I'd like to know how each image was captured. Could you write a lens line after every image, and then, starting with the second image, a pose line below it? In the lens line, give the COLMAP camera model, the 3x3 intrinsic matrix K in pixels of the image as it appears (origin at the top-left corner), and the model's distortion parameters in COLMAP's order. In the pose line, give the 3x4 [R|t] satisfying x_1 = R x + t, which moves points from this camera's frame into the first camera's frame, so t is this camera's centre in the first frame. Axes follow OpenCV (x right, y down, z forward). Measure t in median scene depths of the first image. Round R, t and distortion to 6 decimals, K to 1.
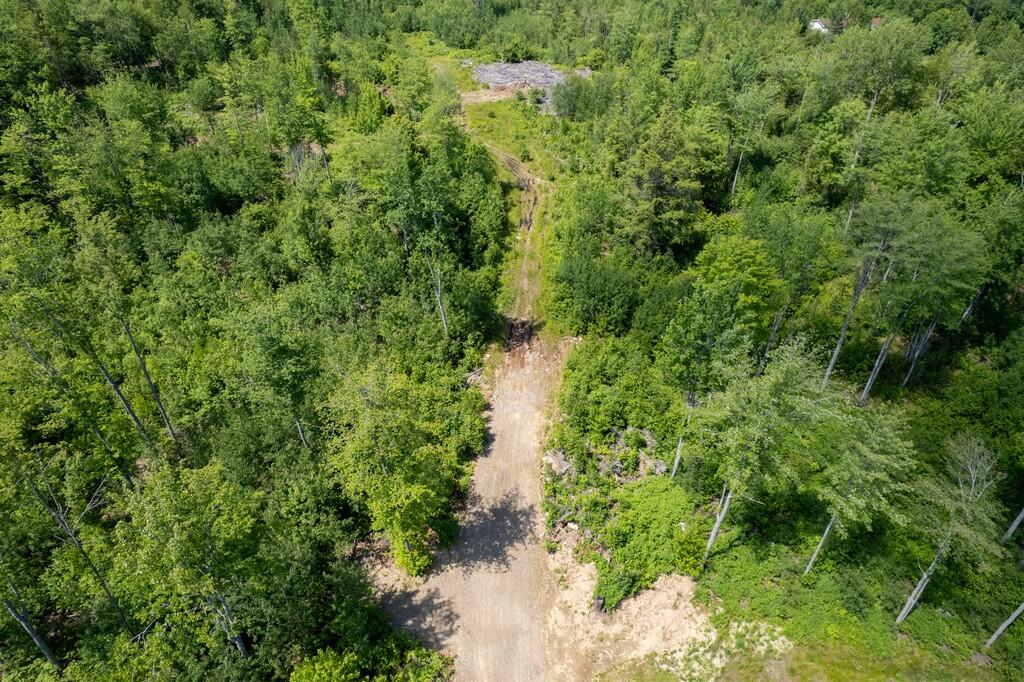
lens RADIAL K [[659.5, 0, 511.1], [0, 659.5, 343.5], [0, 0, 1]] dist [-0.065624, 0.064268]
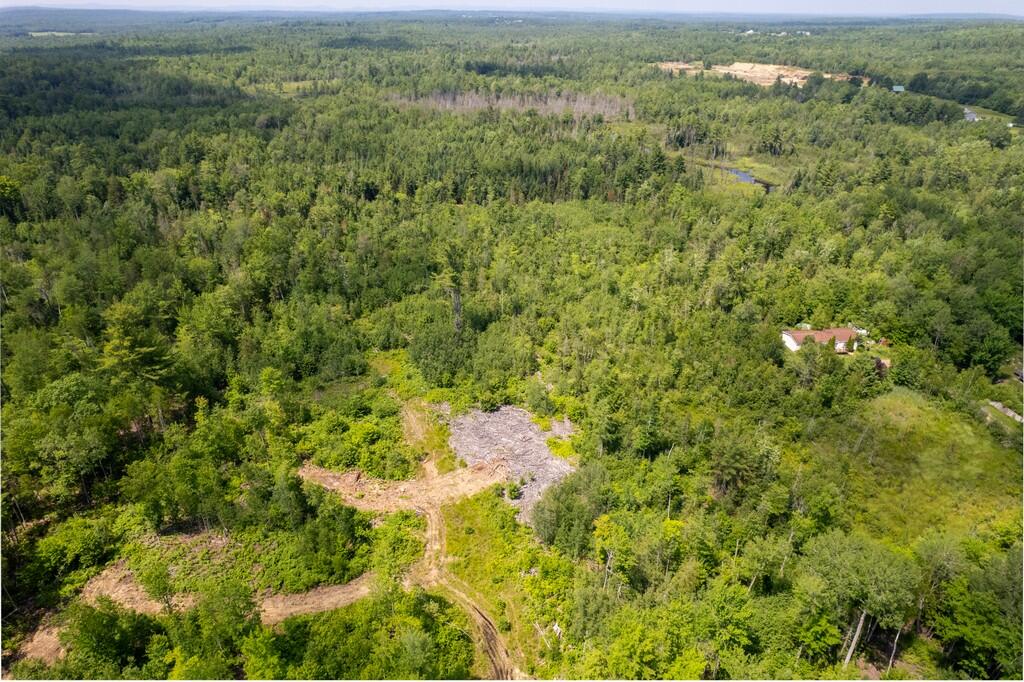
lens RADIAL K [[659.5, 0, 515.0], [0, 659.5, 343.9], [0, 0, 1]] dist [-0.065624, 0.064268]
pose [[0.999470, -0.008091, 0.031545, 0.015896], [0.013368, 0.985205, -0.170855, -0.686512], [-0.029696, 0.171186, 0.984791, -0.003835]]
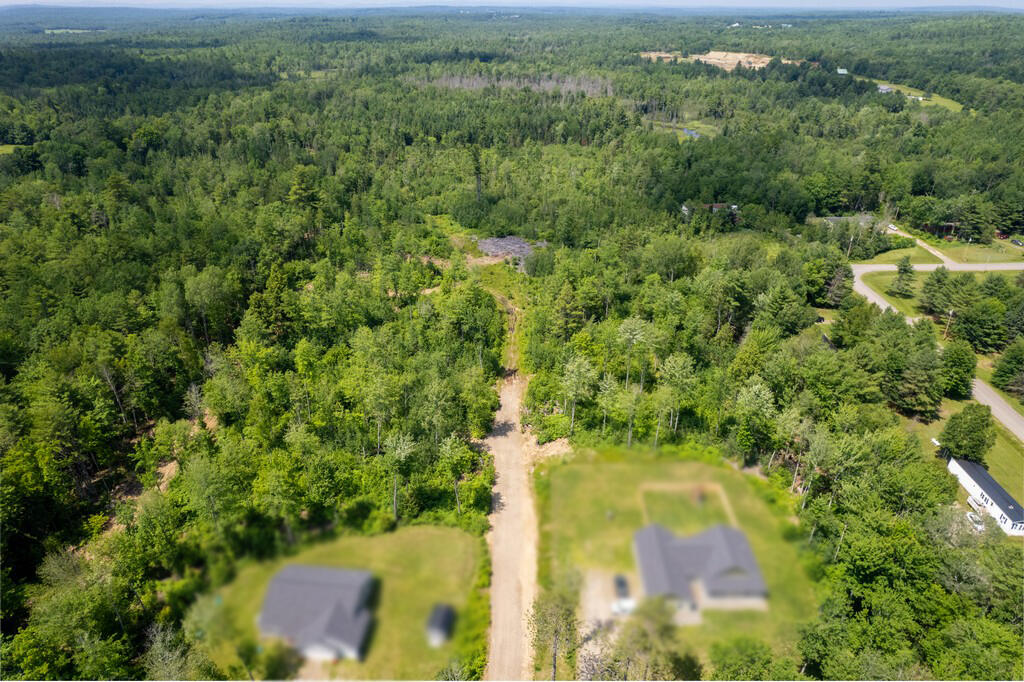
lens RADIAL K [[659.5, 0, 512.4], [0, 659.5, 341.2], [0, 0, 1]] dist [-0.065624, 0.064268]
pose [[0.999456, -0.013432, 0.030123, -0.043954], [0.018325, 0.985522, -0.168552, 0.240602], [-0.027423, 0.169013, 0.985232, -1.235920]]
